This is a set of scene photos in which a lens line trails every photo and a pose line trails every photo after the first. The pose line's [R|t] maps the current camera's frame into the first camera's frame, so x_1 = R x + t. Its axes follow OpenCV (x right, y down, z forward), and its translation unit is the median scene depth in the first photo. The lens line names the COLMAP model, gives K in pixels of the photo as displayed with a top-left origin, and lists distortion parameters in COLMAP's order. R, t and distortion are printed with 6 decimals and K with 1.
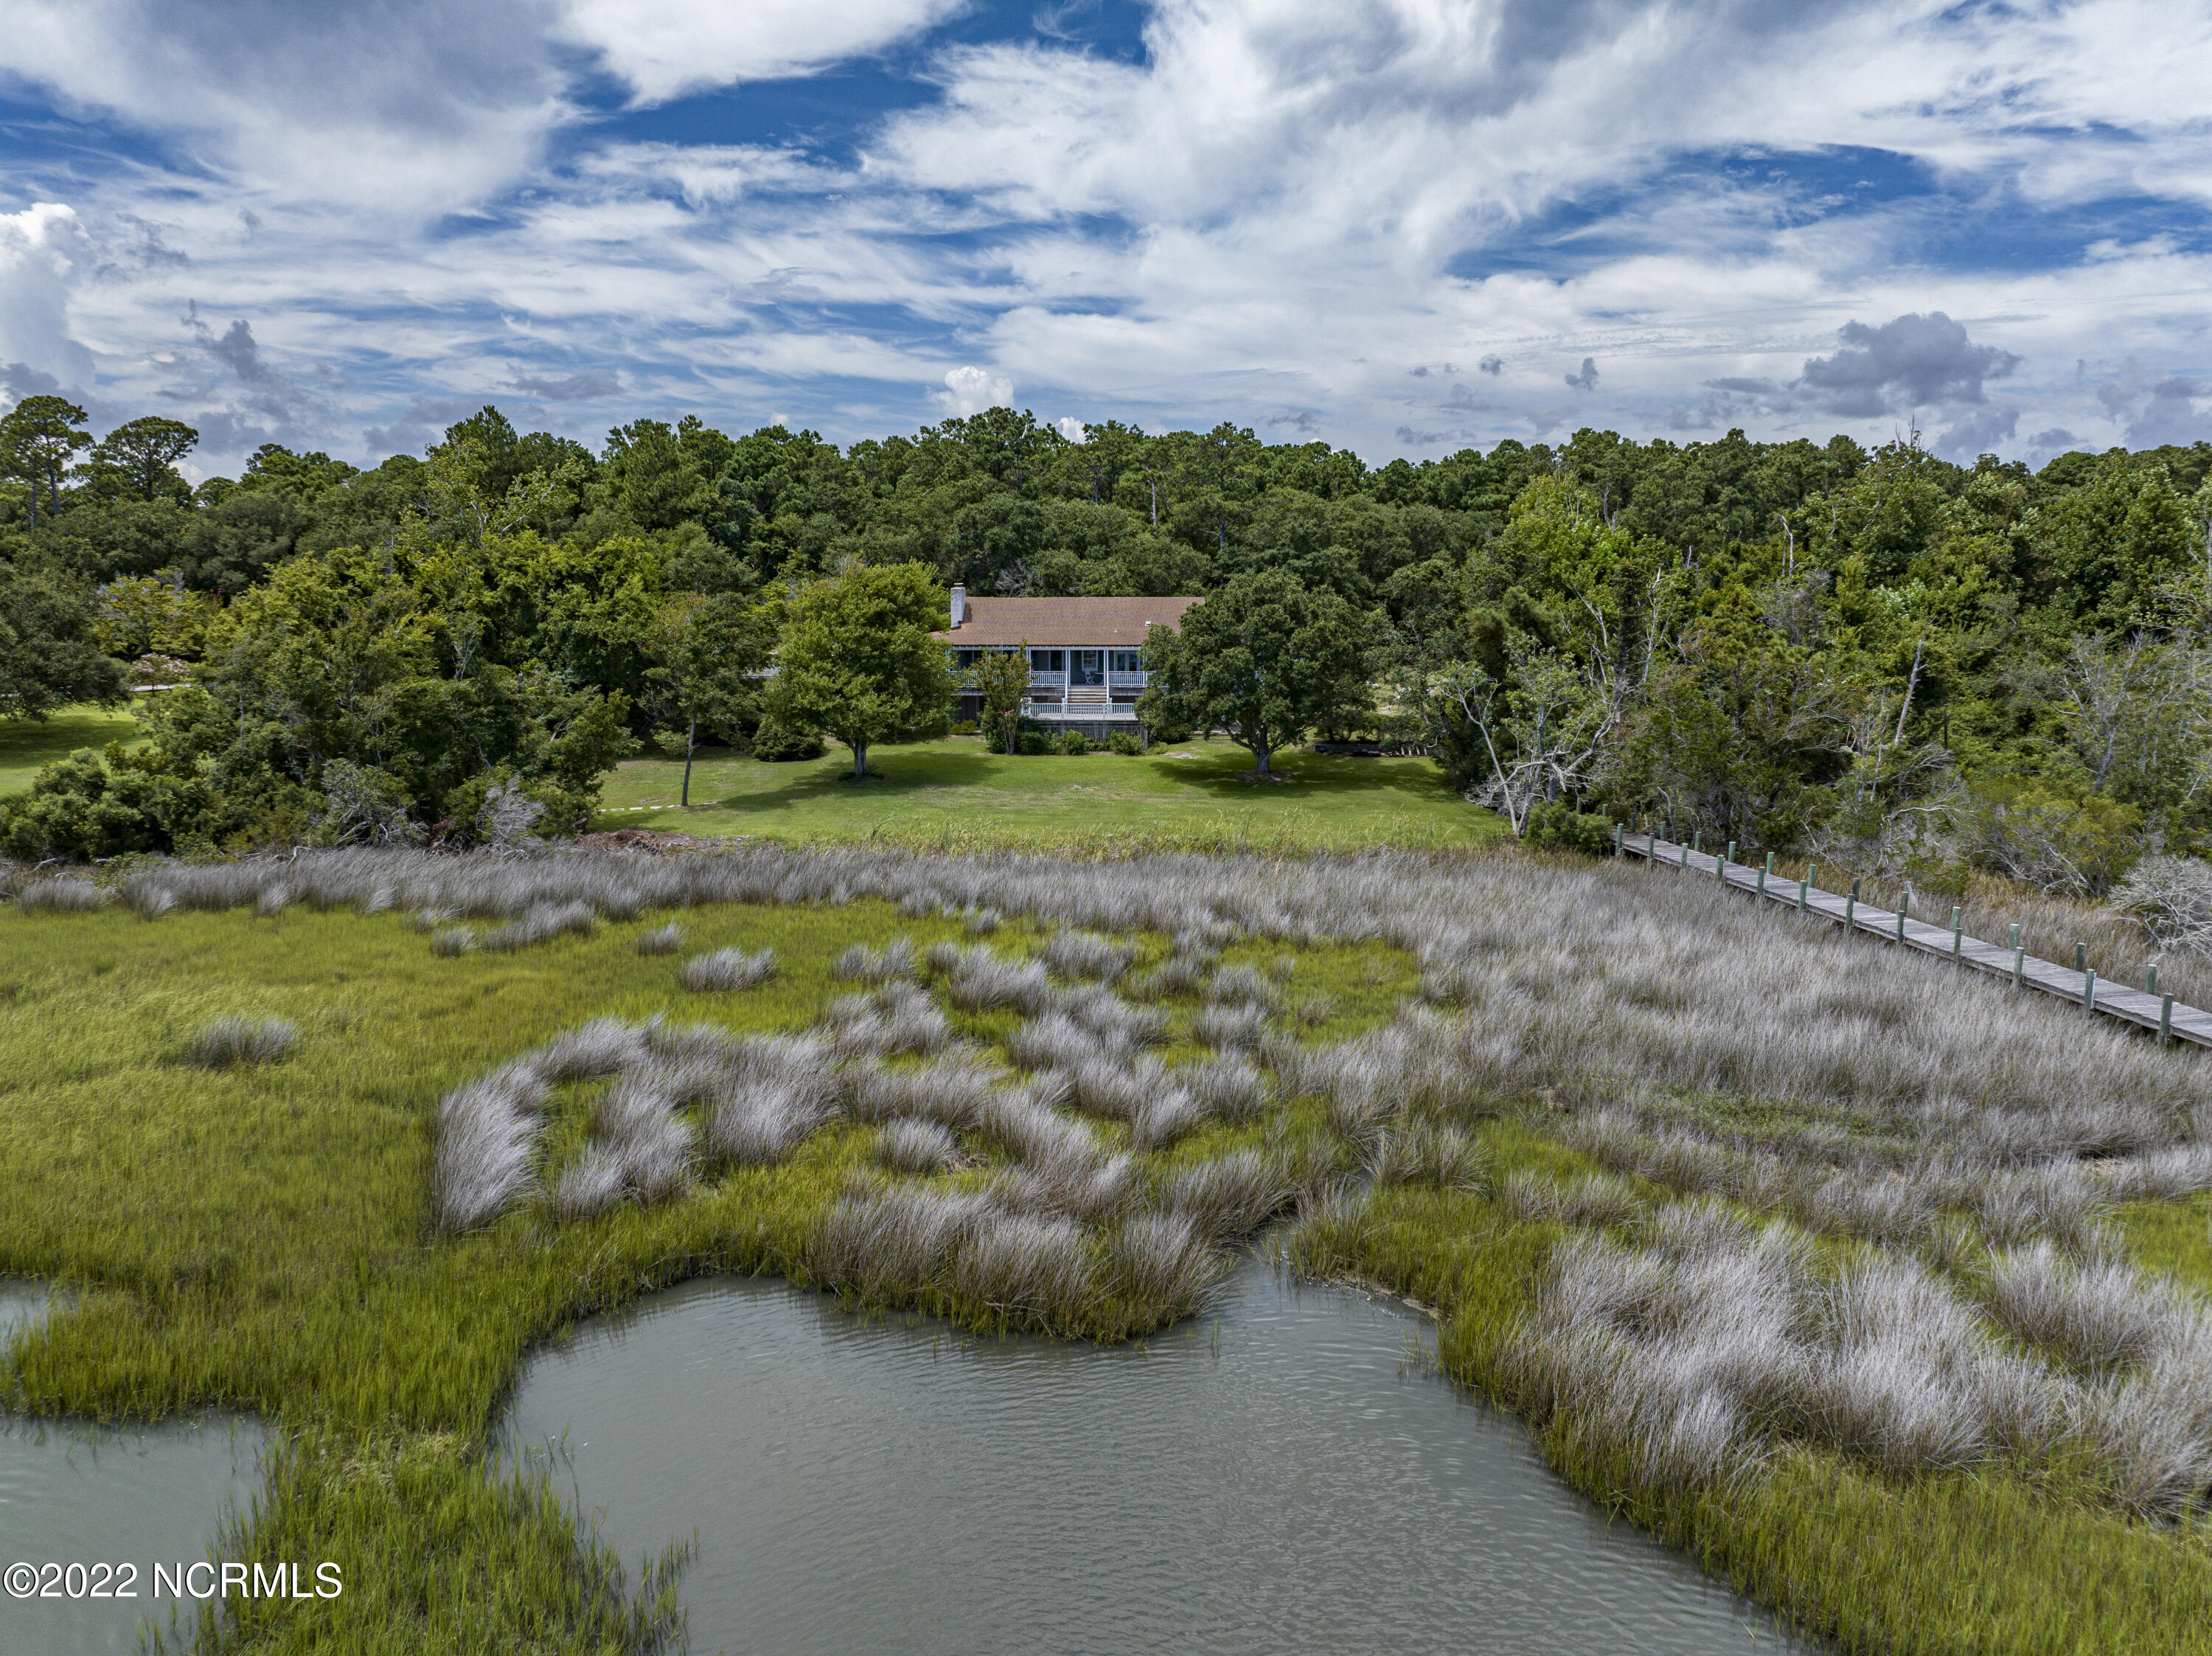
lens RADIAL K [[1558.7, 0, 1113.5], [0, 1558.7, 817.3], [0, 0, 1]] dist [-0.040379, -0.002571]
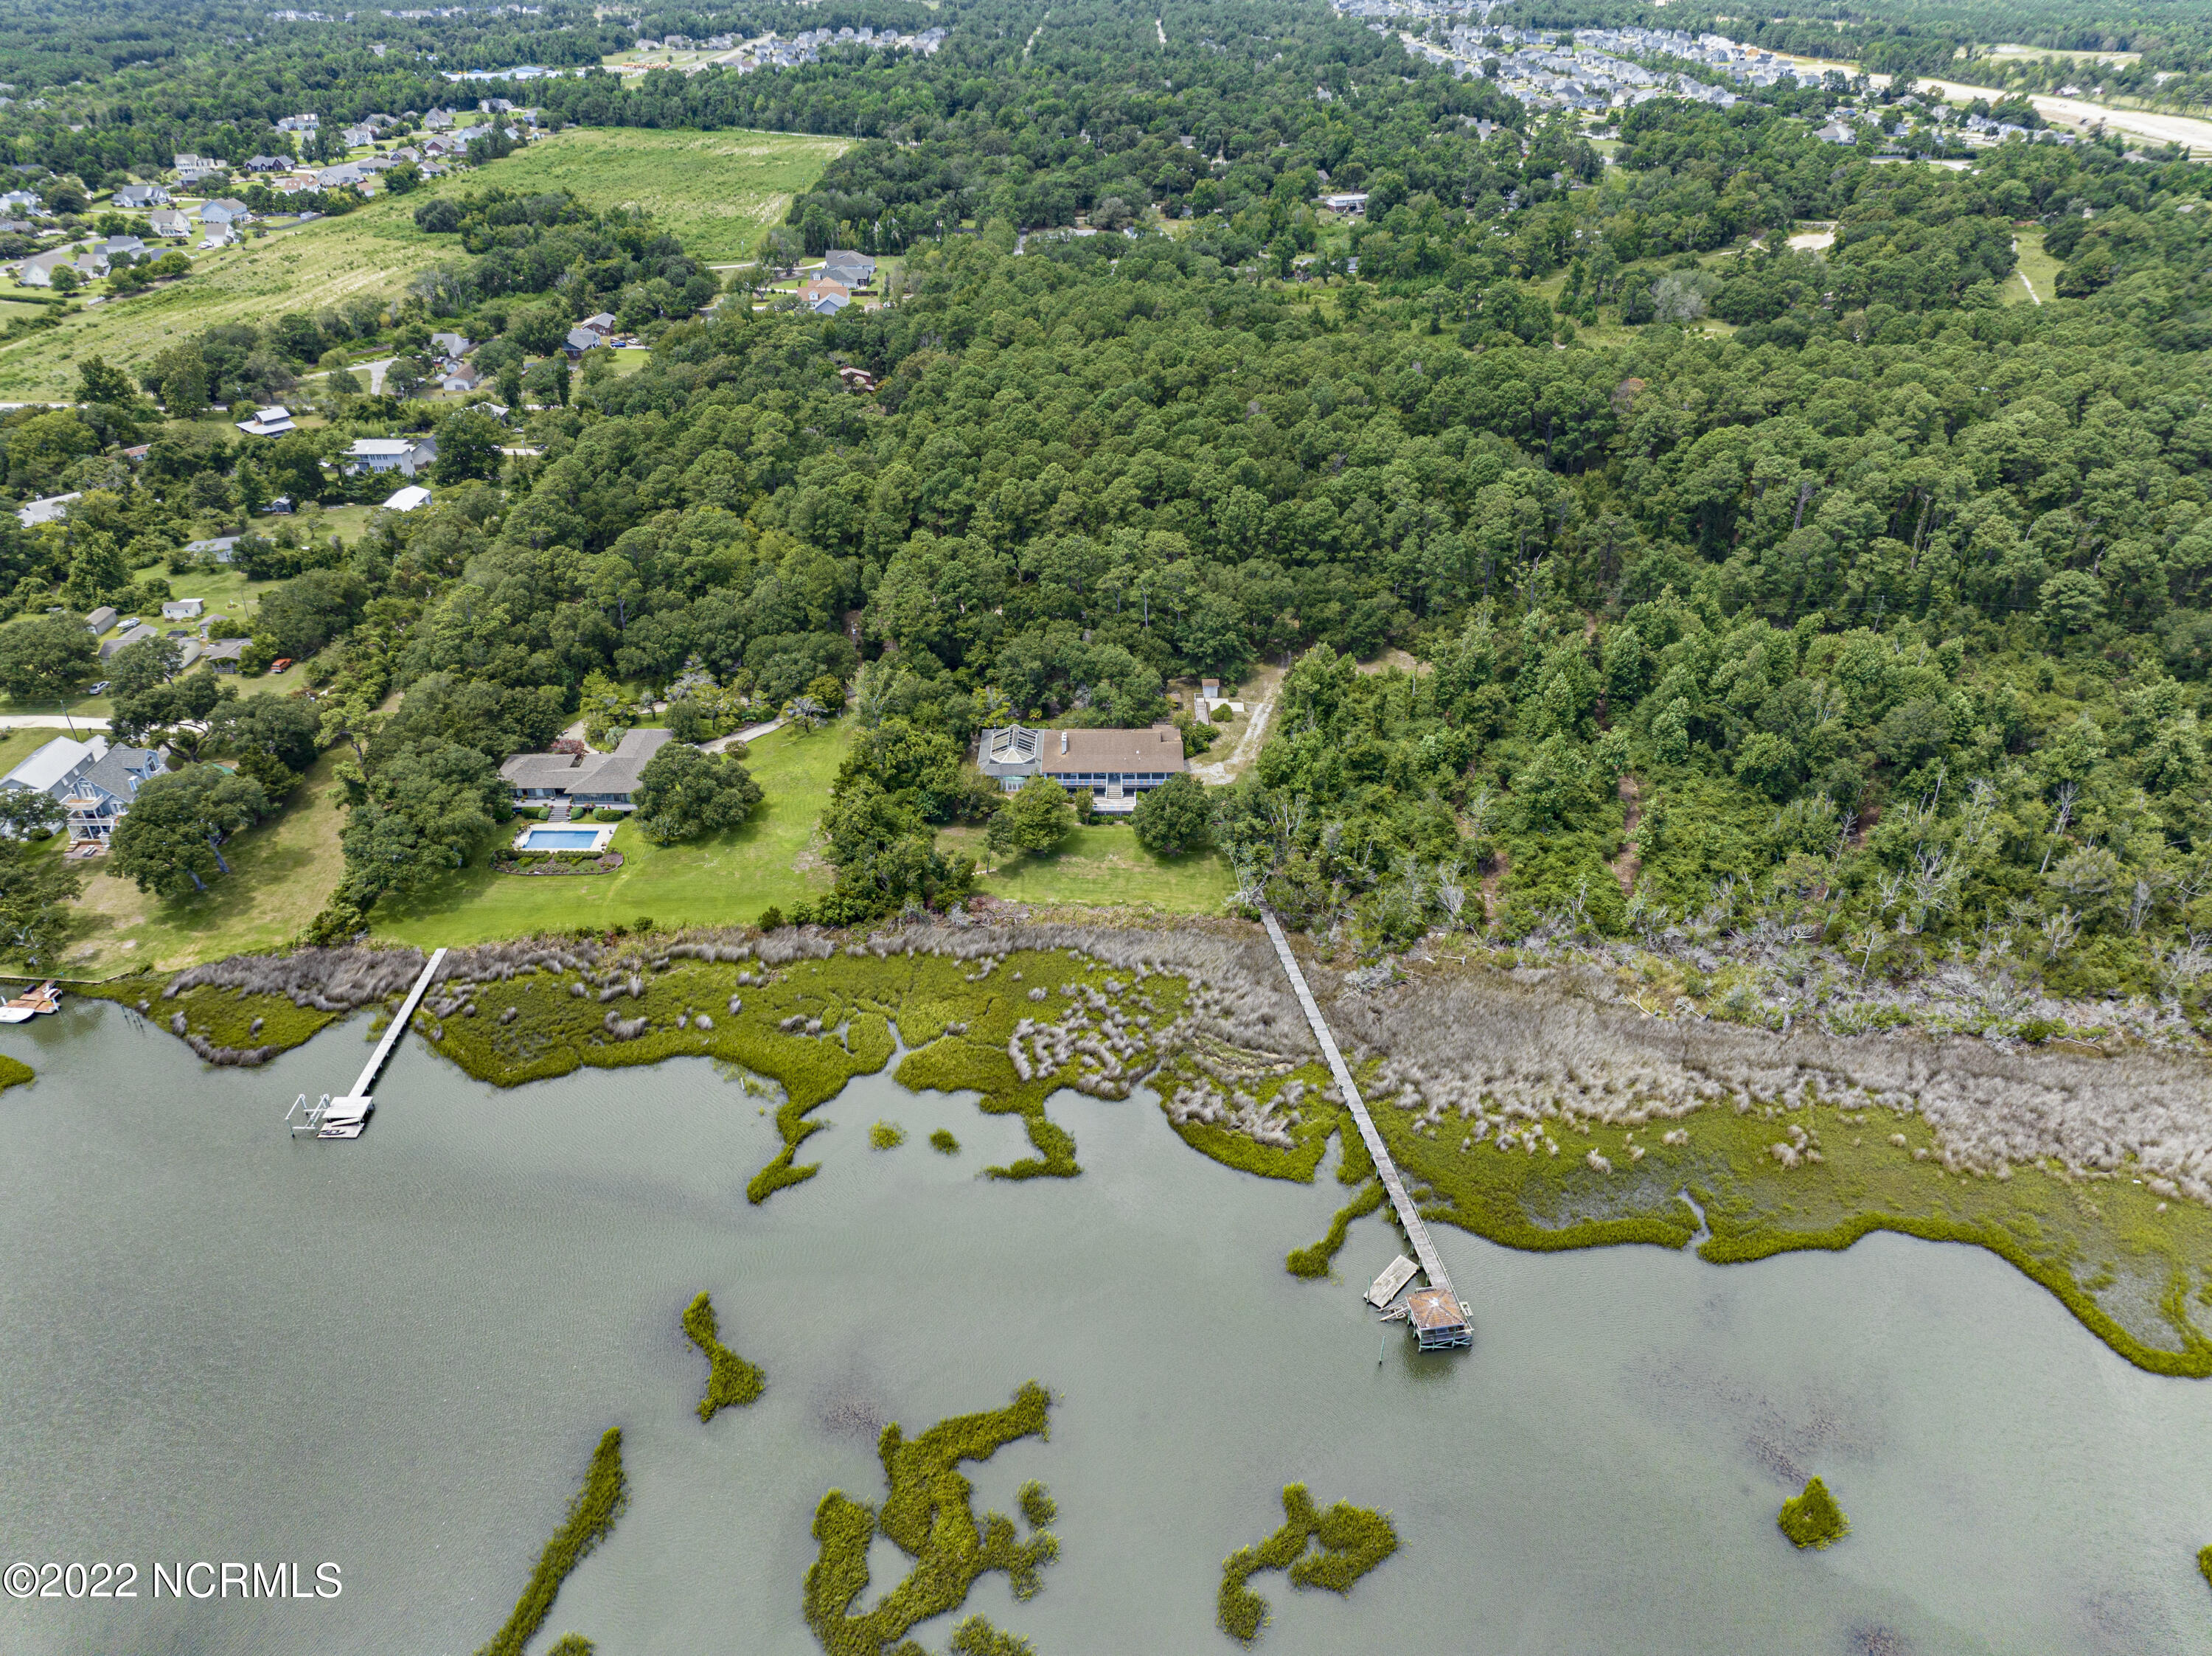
lens RADIAL K [[1558.7, 0, 1109.5], [0, 1558.7, 825.4], [0, 0, 1]] dist [-0.040379, -0.002571]
pose [[0.999813, 0.006164, -0.018320, 0.050083], [0.001173, 0.926696, 0.375811, -2.120915], [0.019293, -0.375762, 0.926515, -3.126330]]
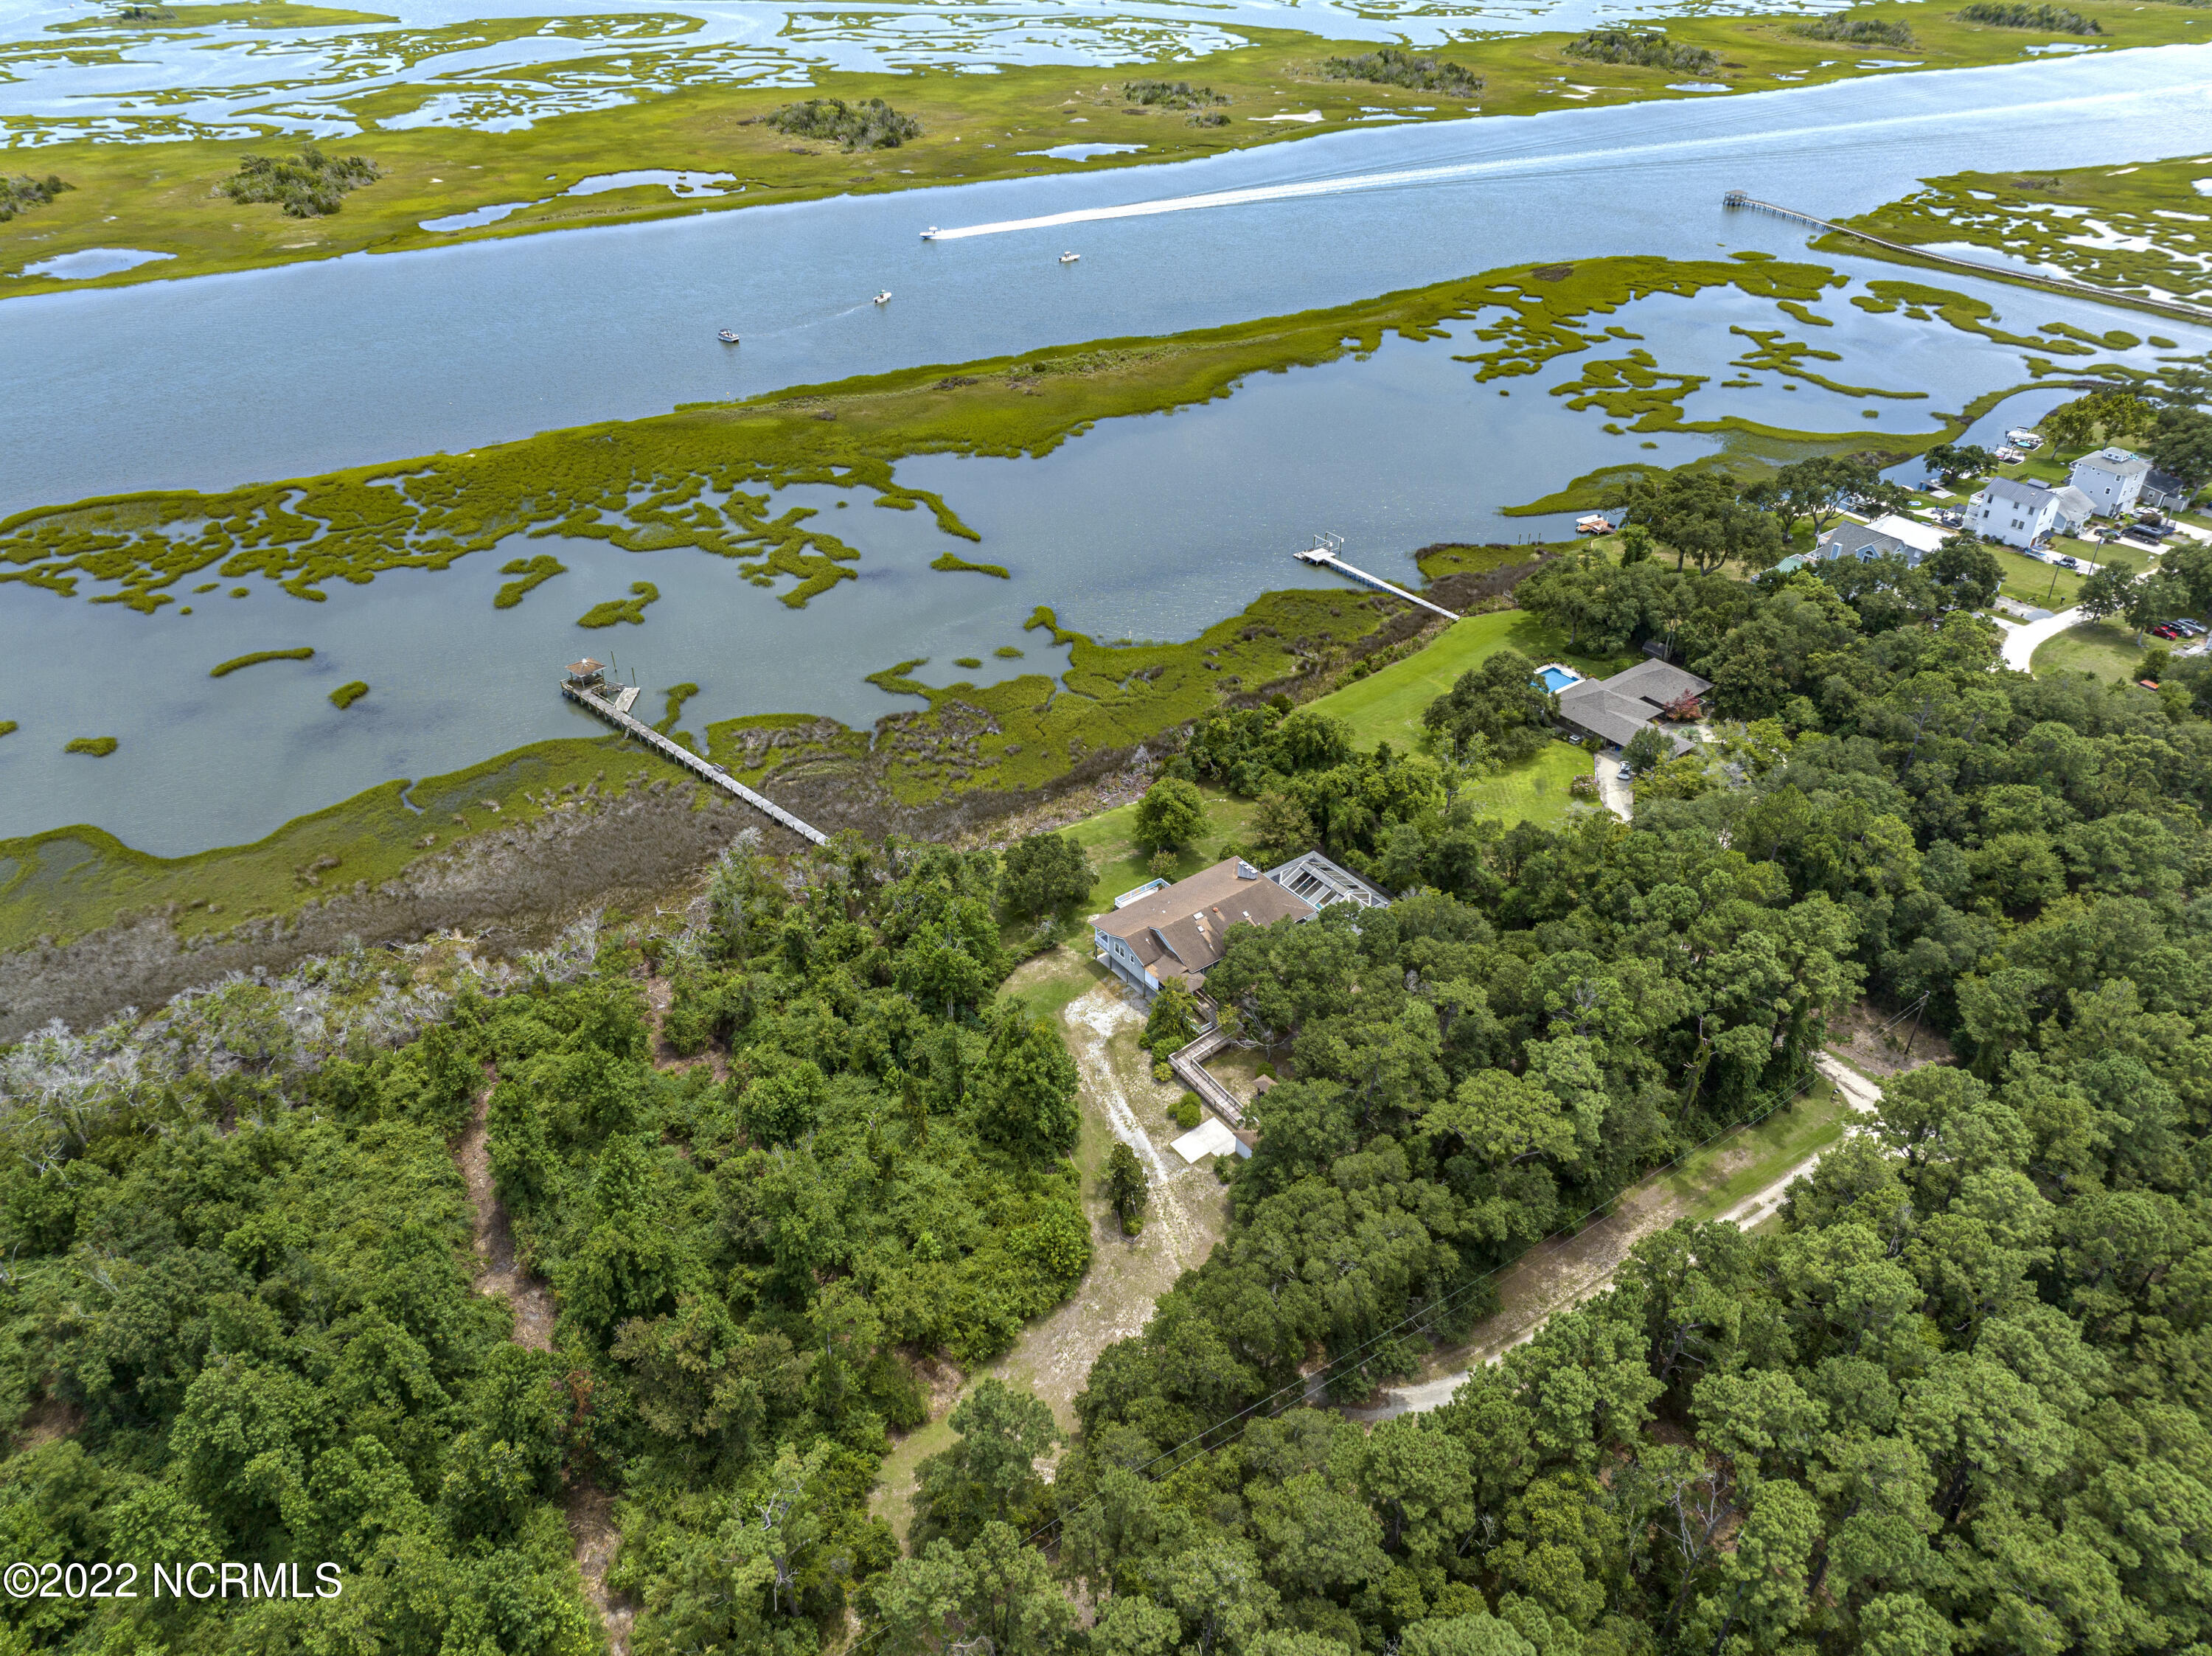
lens RADIAL K [[1558.7, 0, 1099.5], [0, 1558.7, 824.8], [0, 0, 1]] dist [-0.040379, -0.002571]
pose [[-0.814580, 0.324778, -0.480602, 2.062711], [-0.087198, 0.750572, 0.655010, -3.094222], [0.573459, 0.575466, -0.583081, 4.278331]]
